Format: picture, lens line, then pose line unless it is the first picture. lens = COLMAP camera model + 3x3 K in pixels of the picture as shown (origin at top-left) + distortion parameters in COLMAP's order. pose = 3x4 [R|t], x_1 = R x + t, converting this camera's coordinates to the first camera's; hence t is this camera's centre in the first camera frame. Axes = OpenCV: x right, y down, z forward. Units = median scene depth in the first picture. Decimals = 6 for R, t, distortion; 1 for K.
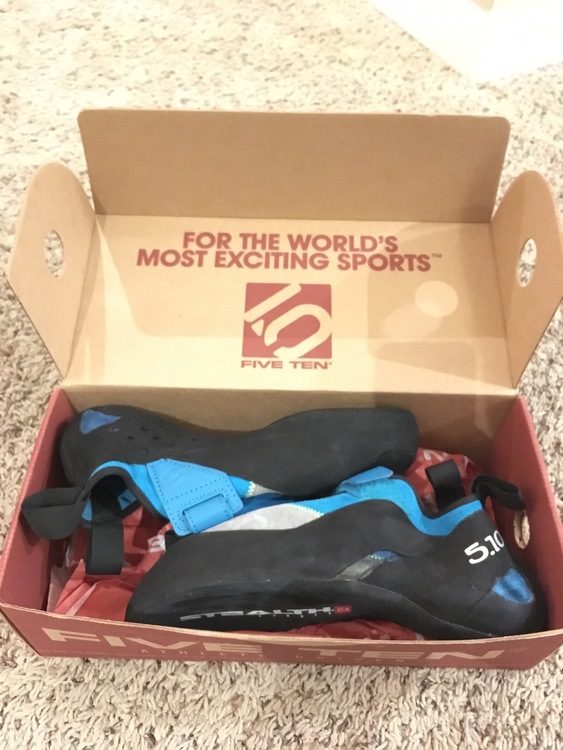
lens RADIAL K [[642.6, 0, 254.6], [0, 642.6, 341.1], [0, 0, 1]] dist [0.063531, -0.116714]
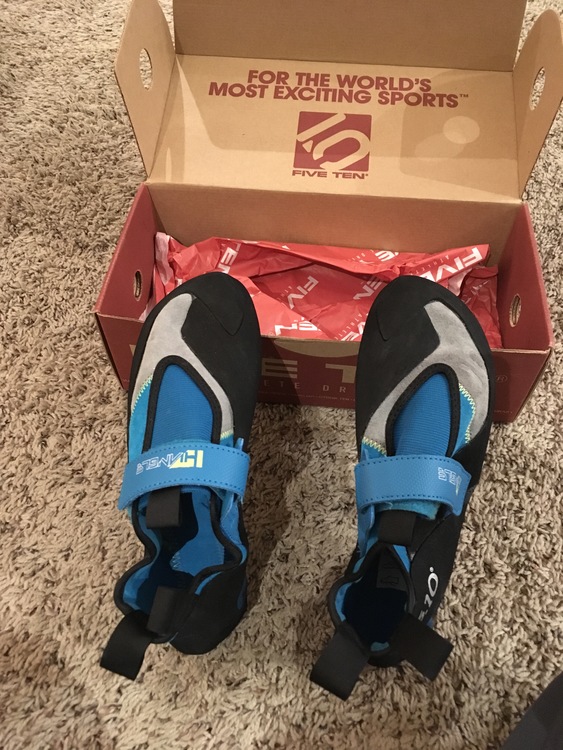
lens RADIAL K [[642.6, 0, 269.6], [0, 642.6, 351.3], [0, 0, 1]] dist [0.063531, -0.116714]
pose [[0.998919, 0.030934, -0.034686, -0.014290], [-0.029082, 0.998187, 0.052688, 0.282352], [0.036253, -0.051622, 0.998008, -0.210389]]
